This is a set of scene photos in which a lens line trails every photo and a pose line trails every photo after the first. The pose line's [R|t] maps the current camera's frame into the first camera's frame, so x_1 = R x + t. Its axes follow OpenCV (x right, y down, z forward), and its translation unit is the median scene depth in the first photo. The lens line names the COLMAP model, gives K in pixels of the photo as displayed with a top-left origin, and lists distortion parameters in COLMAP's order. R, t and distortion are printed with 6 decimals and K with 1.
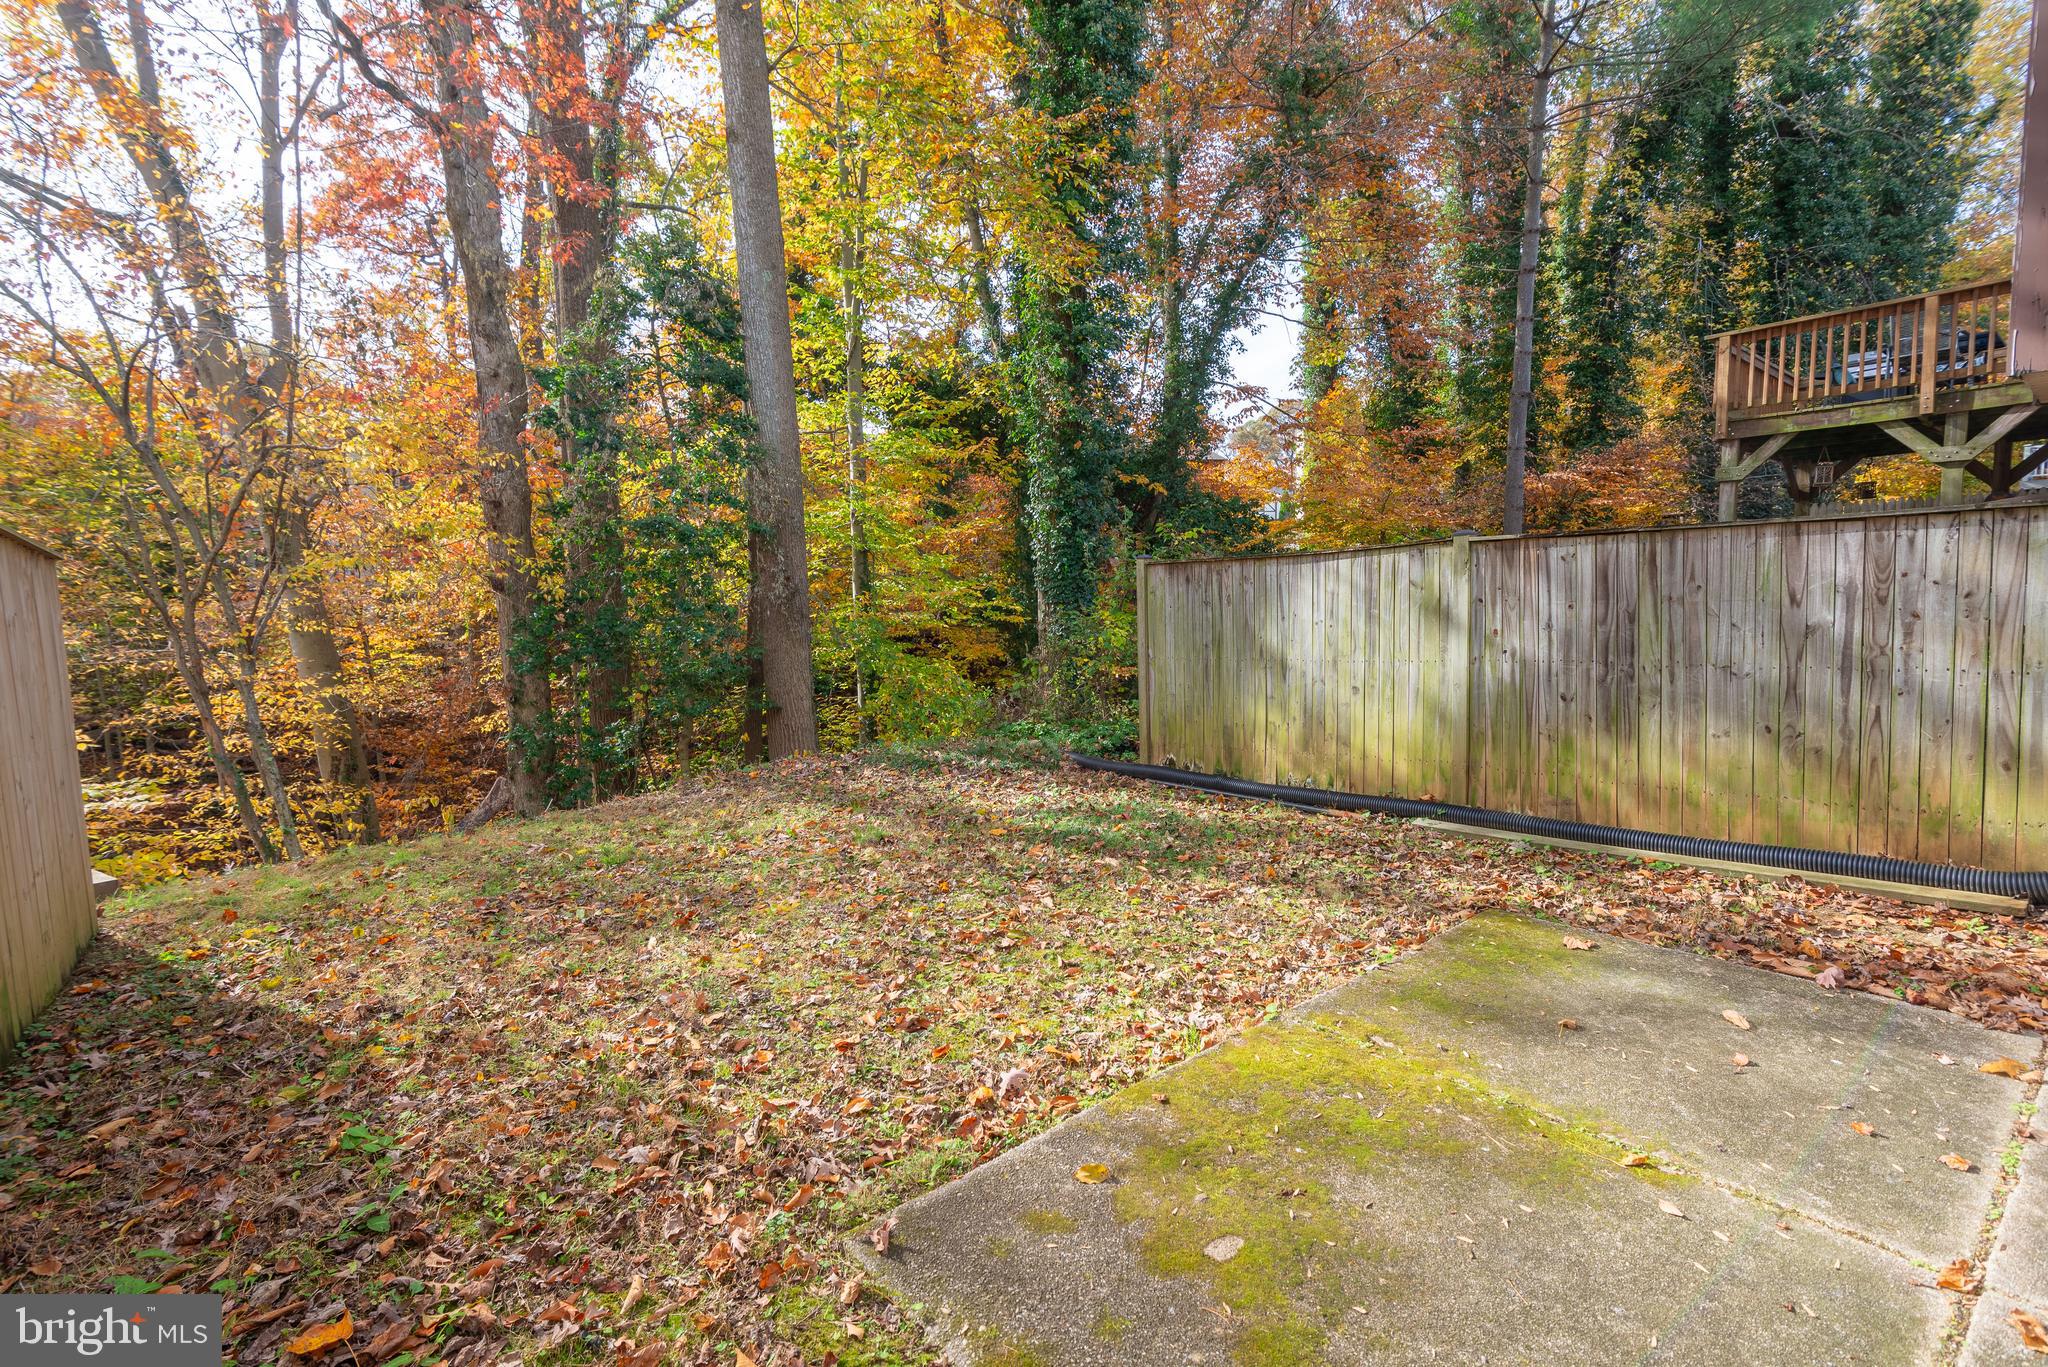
lens RADIAL K [[946.3, 0, 1021.8], [0, 946.3, 633.4], [0, 0, 1]] dist [0.038239, -0.019073]
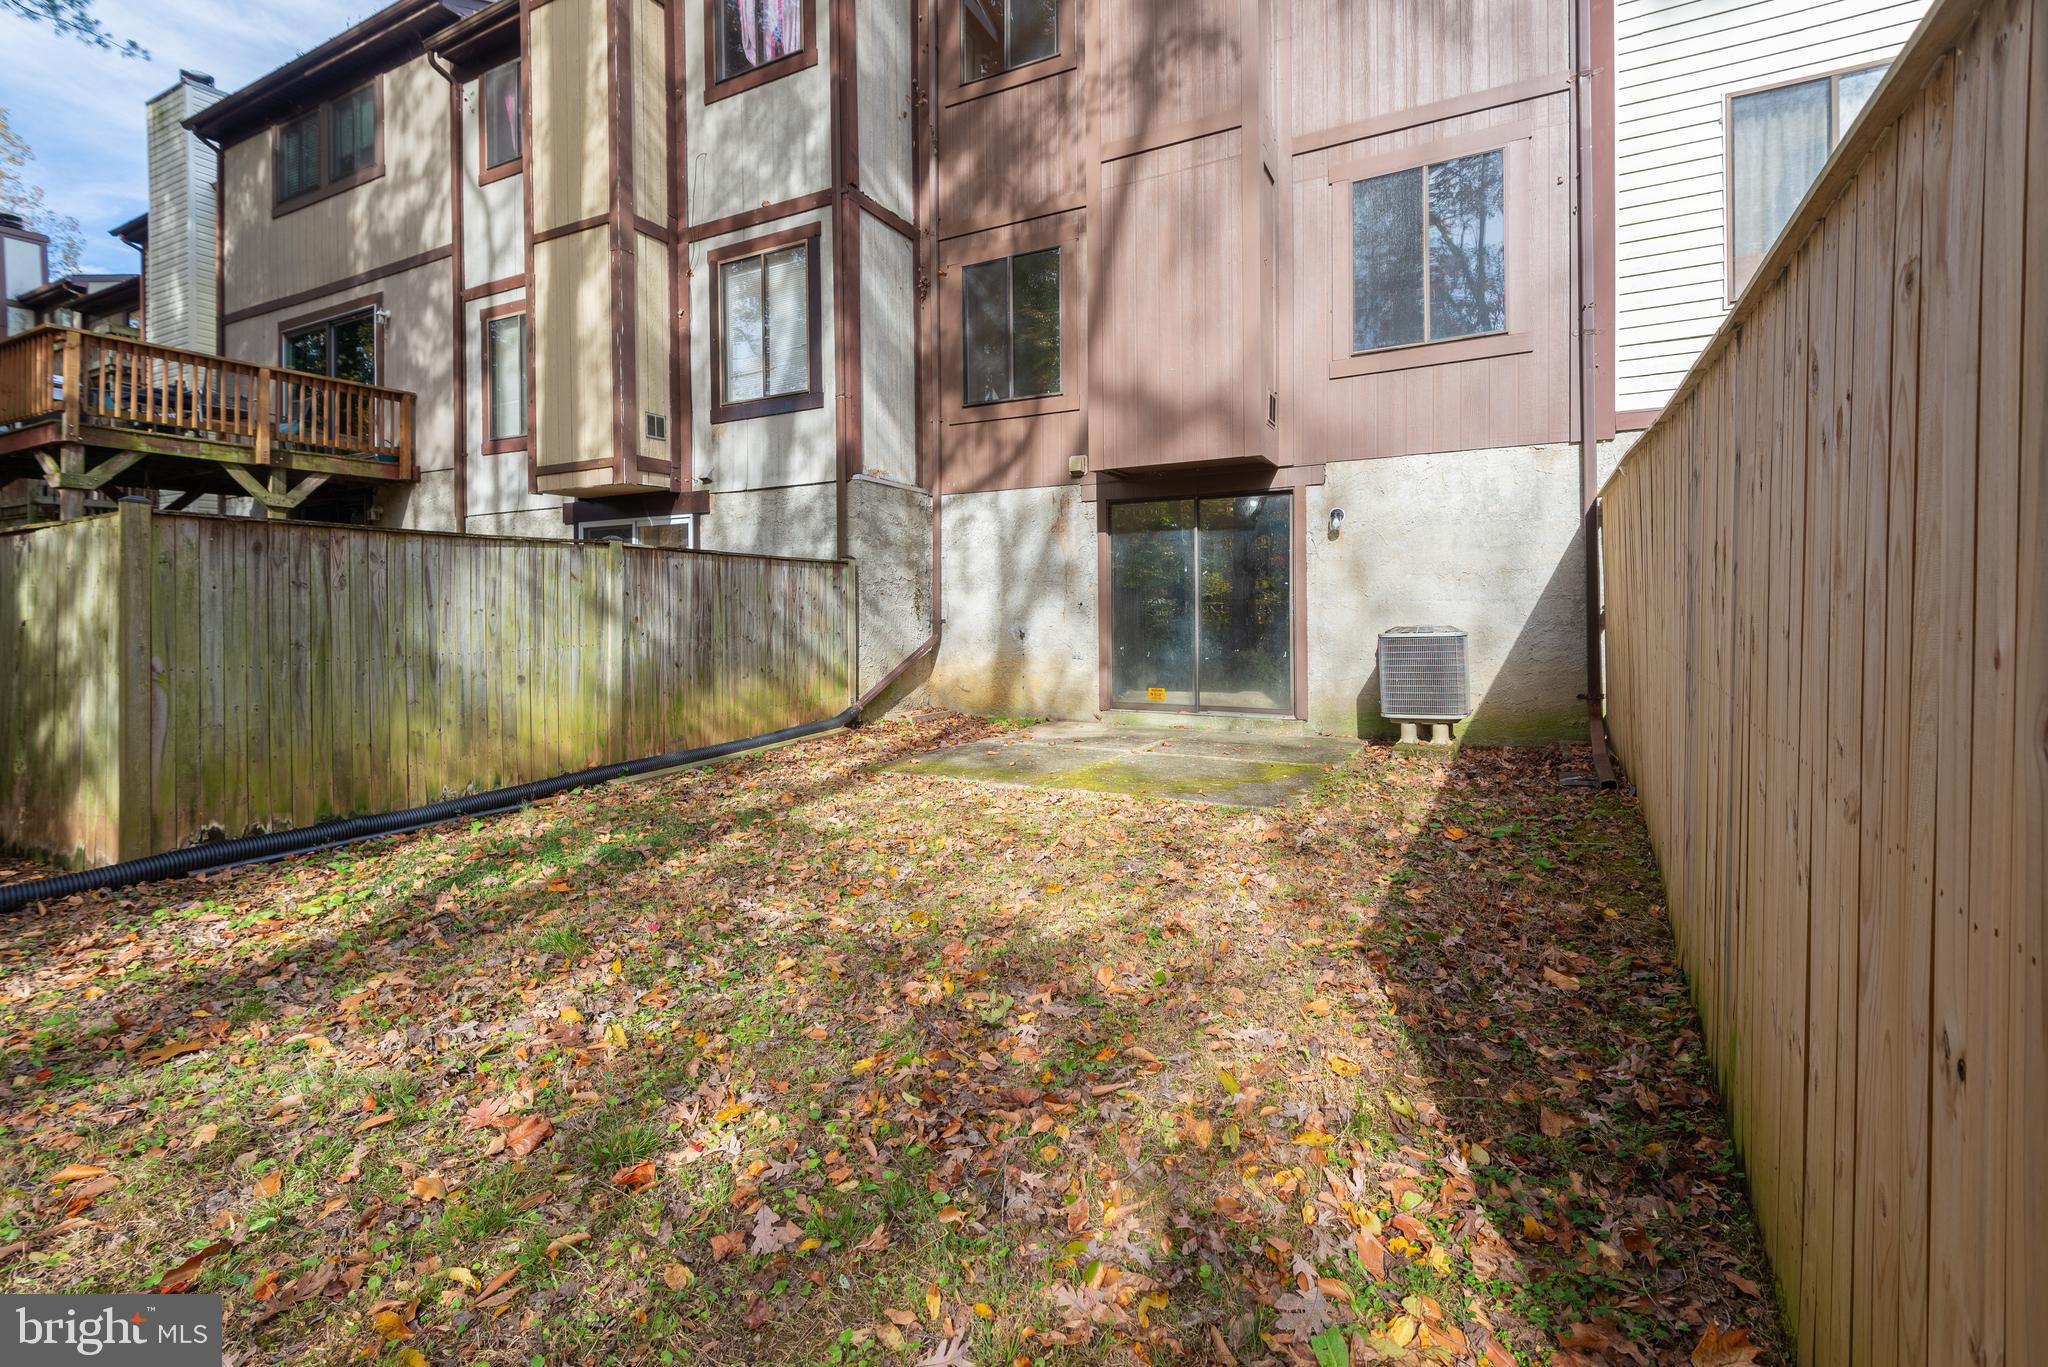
lens RADIAL K [[927.1, 0, 1024.3], [0, 927.1, 657.0], [0, 0, 1]] dist [0.037282, -0.017733]
pose [[-0.349081, -0.013922, 0.936989, -0.745548], [0.050585, 0.998152, 0.033677, 0.028583], [-0.935726, 0.059153, -0.347731, 0.835124]]
